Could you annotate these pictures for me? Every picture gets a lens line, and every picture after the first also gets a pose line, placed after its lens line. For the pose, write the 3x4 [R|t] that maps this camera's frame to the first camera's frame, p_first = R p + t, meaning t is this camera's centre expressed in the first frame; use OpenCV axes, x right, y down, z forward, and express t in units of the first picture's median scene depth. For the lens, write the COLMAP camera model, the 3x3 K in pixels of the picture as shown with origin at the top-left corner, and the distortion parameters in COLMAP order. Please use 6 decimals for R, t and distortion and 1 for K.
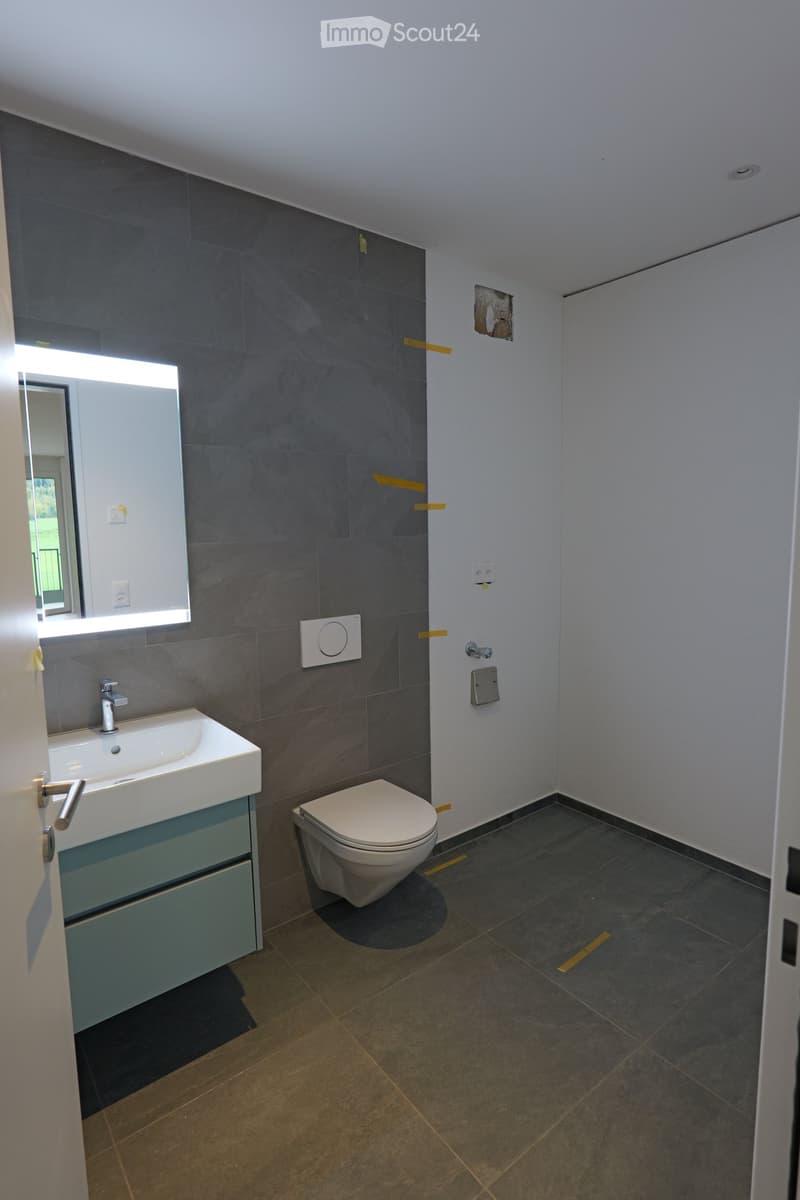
lens RADIAL K [[636.0, 0, 400.0], [0, 636.0, 600.0], [0, 0, 1]] dist [-0.002750, 0.000407]
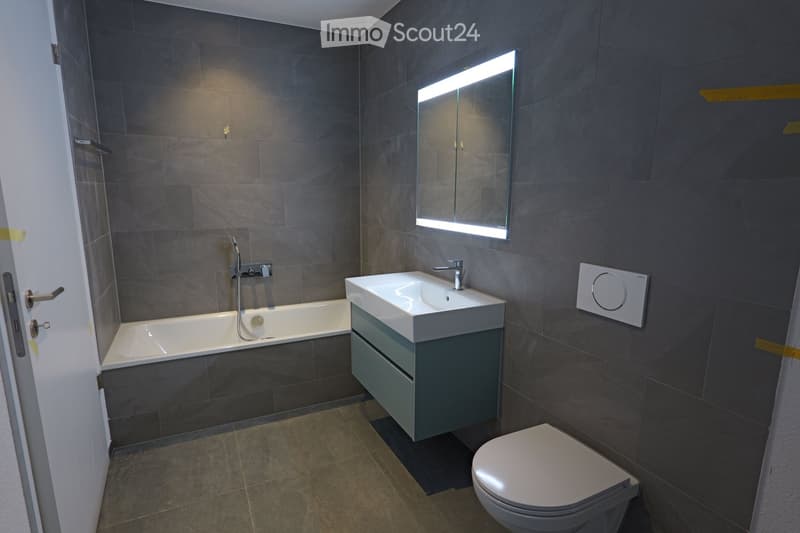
lens RADIAL K [[424.0, 0, 400.0], [0, 424.0, 266.5], [0, 0, 1]] dist [-0.002750, 0.000407]
pose [[-0.193209, 0.195224, -0.961539, 0.553376], [-0.114001, 0.968901, 0.219626, -0.076844], [0.974512, 0.152050, -0.164944, 0.831671]]
